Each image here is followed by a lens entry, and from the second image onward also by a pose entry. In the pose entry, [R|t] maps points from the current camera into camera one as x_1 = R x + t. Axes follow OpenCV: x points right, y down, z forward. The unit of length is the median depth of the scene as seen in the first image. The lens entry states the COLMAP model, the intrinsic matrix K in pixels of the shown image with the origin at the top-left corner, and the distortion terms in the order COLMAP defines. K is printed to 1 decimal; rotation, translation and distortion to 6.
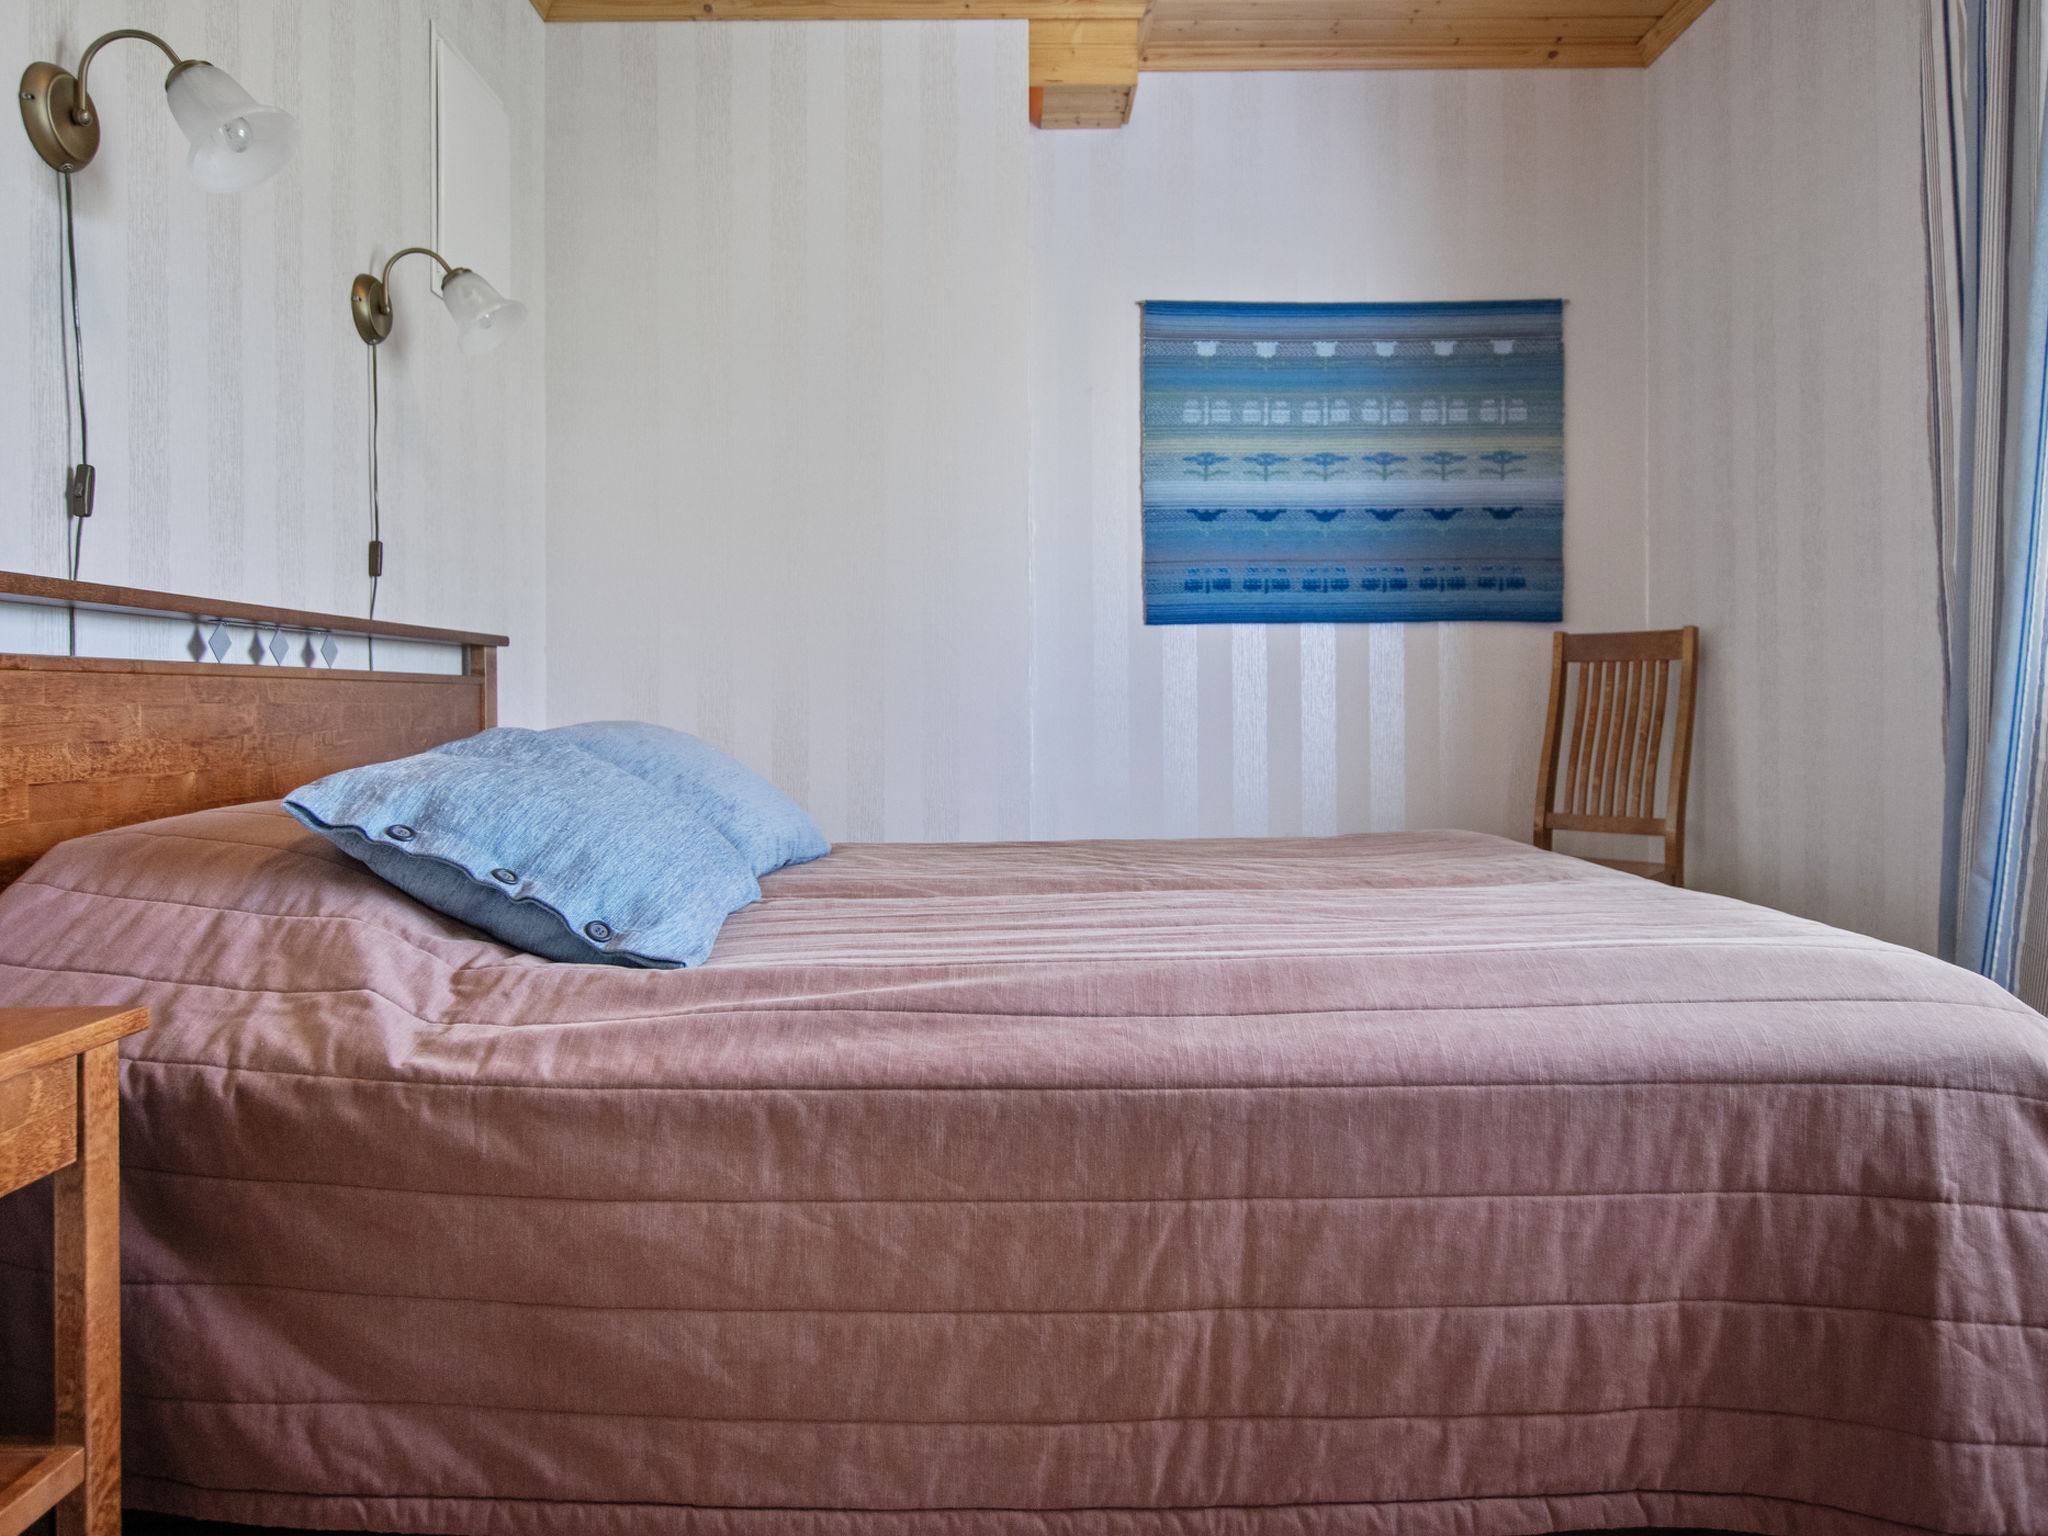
lens RADIAL K [[1411.2, 0, 986.0], [0, 1411.2, 705.1], [0, 0, 1]] dist [-0.001710, -0.000448]
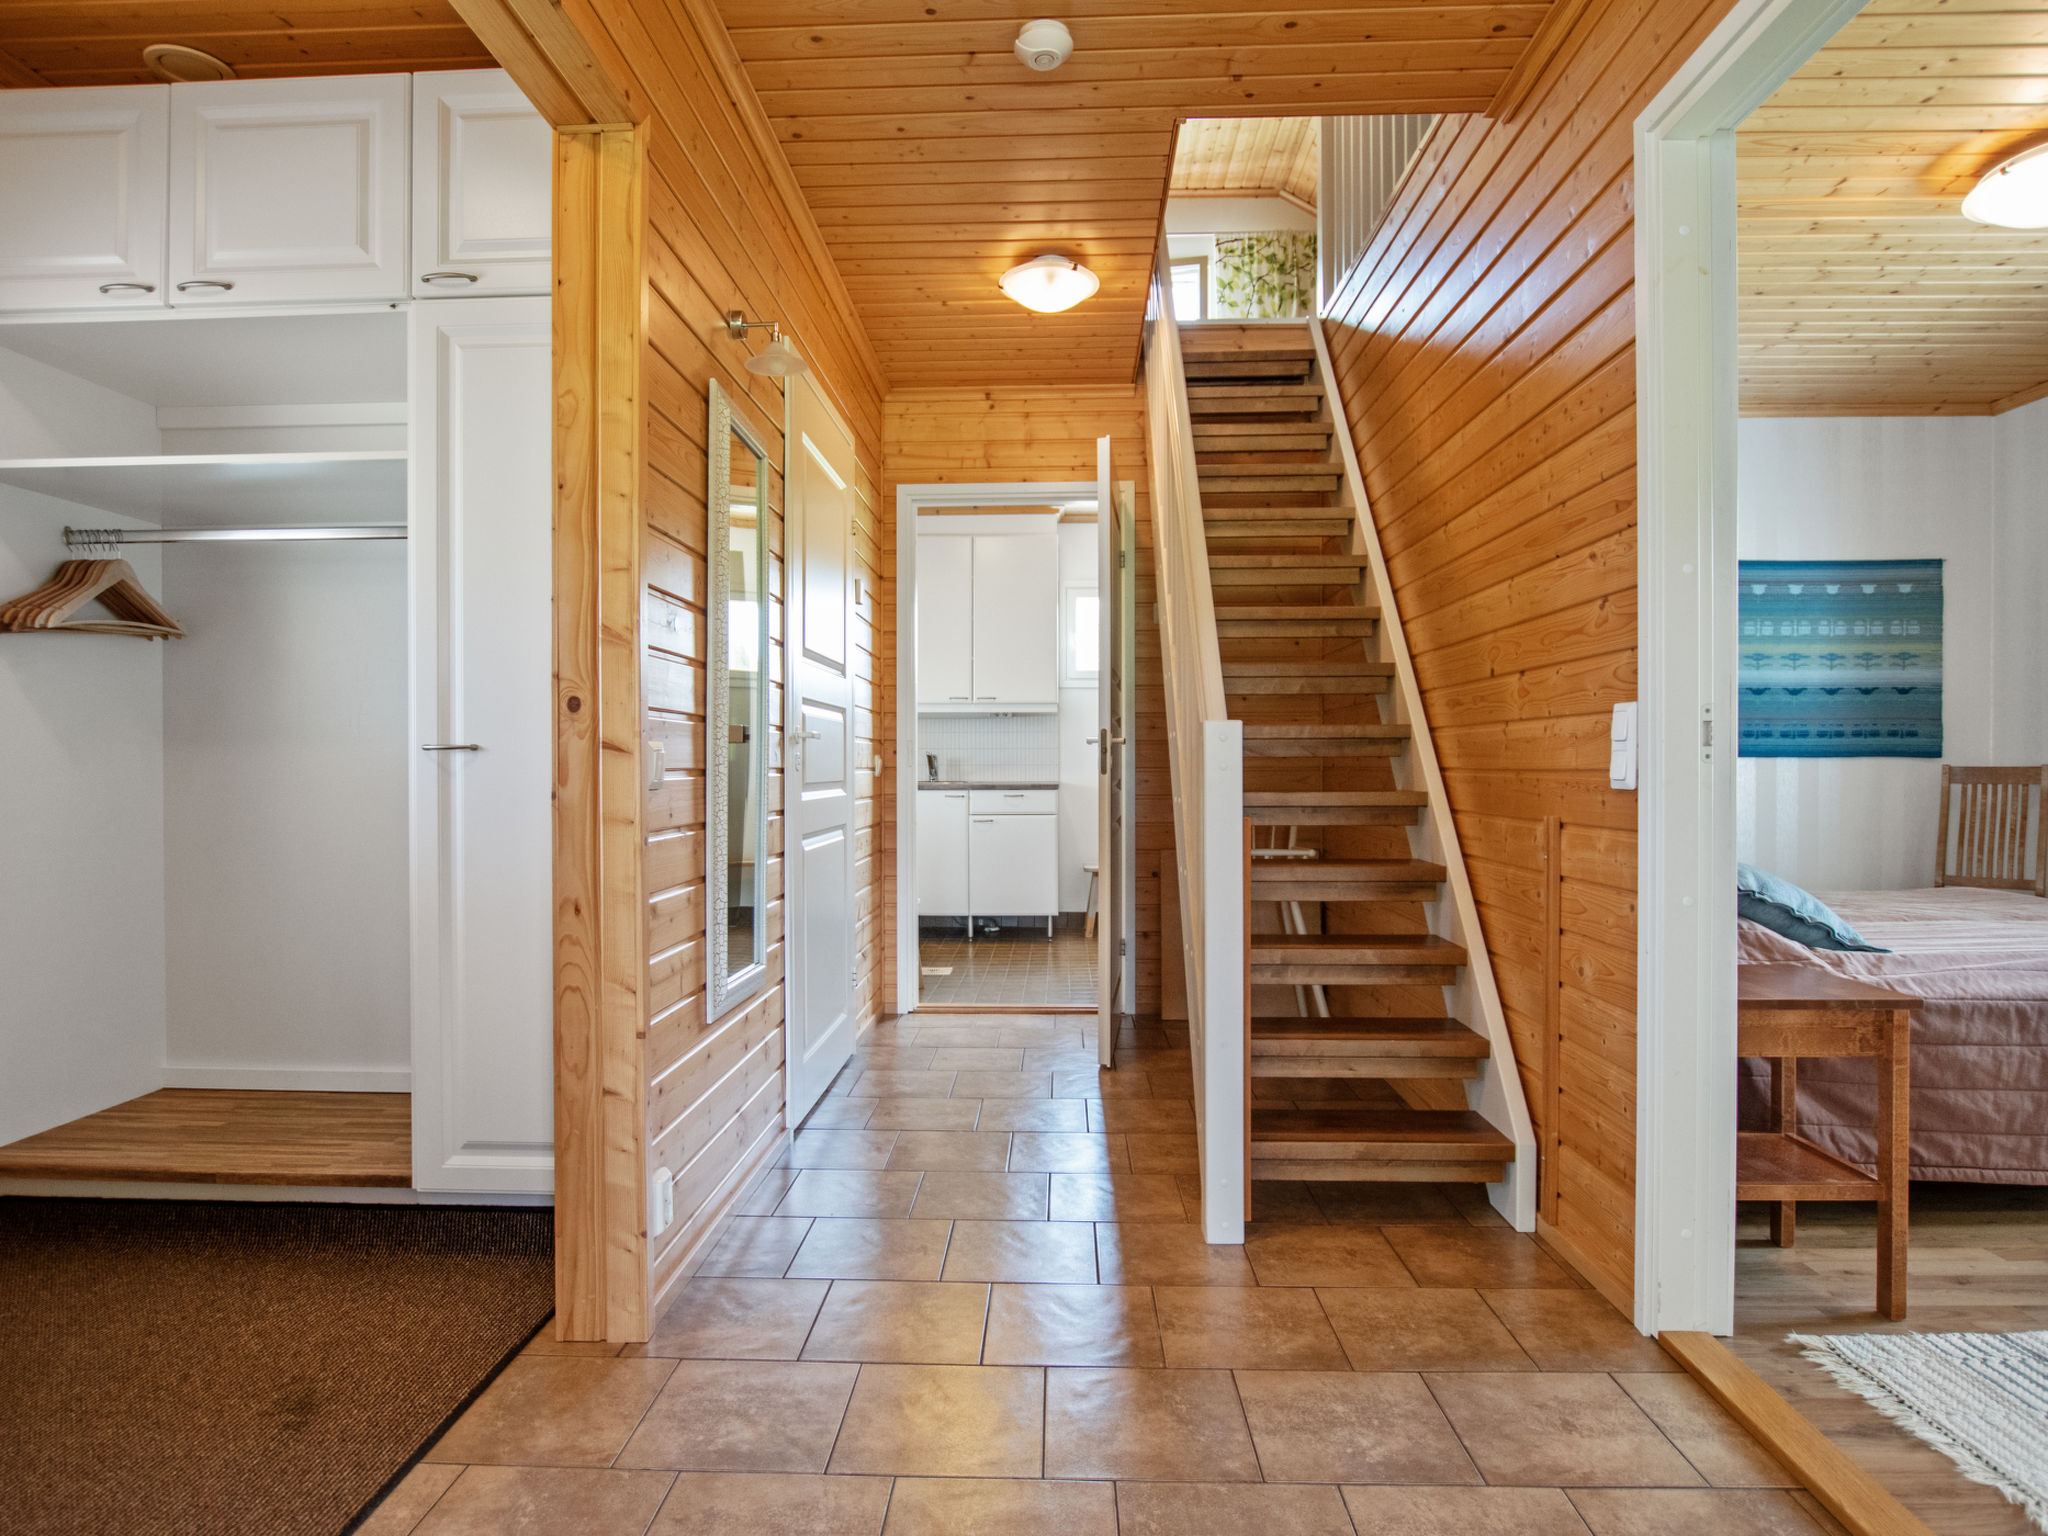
lens RADIAL K [[1155.0, 0, 1025.2], [0, 1155.0, 775.9], [0, 0, 1]] dist [-0.007869, -0.001457]
pose [[0.999703, 0.005262, -0.023777, -0.637297], [-0.005086, 0.999959, 0.007437, -0.044037], [0.023815, -0.007314, 0.999690, -0.361745]]
